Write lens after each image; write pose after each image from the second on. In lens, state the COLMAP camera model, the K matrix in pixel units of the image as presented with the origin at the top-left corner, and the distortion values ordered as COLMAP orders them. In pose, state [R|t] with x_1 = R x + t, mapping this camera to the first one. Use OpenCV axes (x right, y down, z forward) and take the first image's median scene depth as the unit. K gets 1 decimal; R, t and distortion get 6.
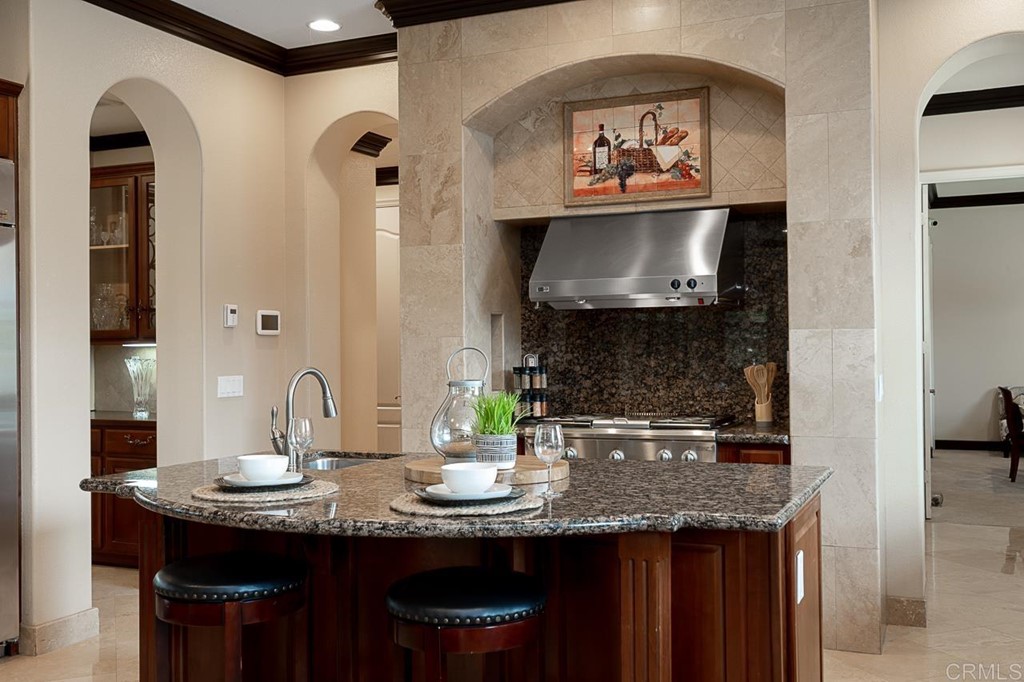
lens RADIAL K [[1006.5, 0, 515.6], [0, 1006.5, 340.5], [0, 0, 1]] dist [-0.011081, 0.000000]
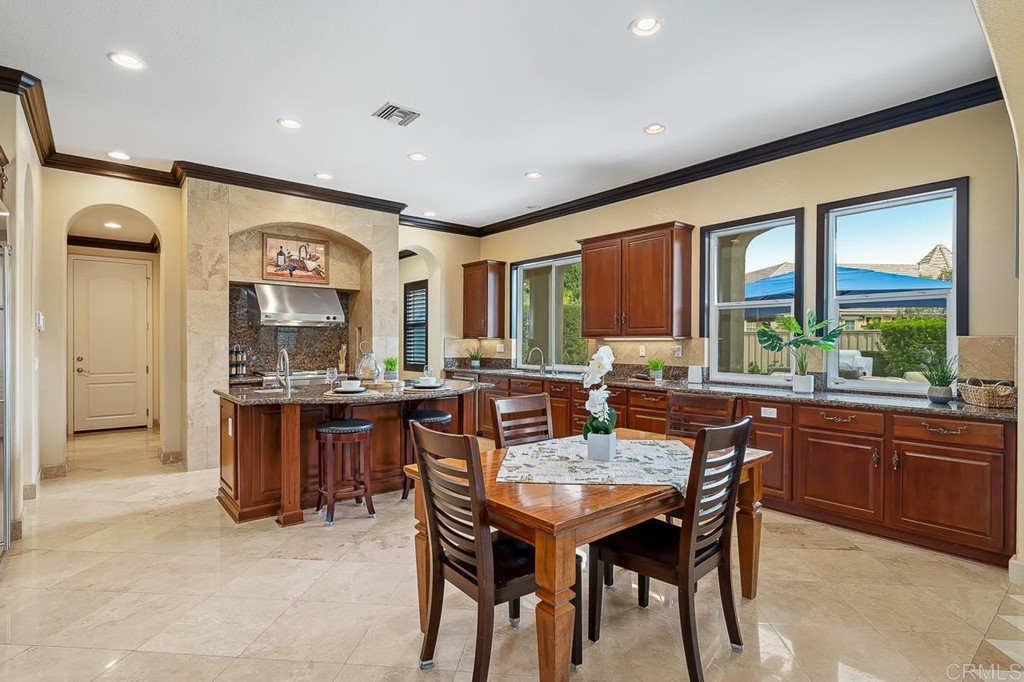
lens RADIAL K [[500.6, 0, 516.1], [0, 500.6, 345.8], [0, 0, 1]] dist [0.000885, 0.000534]
pose [[0.456619, 0.006130, 0.889641, -0.703210], [-0.013179, 0.999913, -0.000126, 0.008419], [-0.889565, -0.011667, 0.456660, -0.013019]]
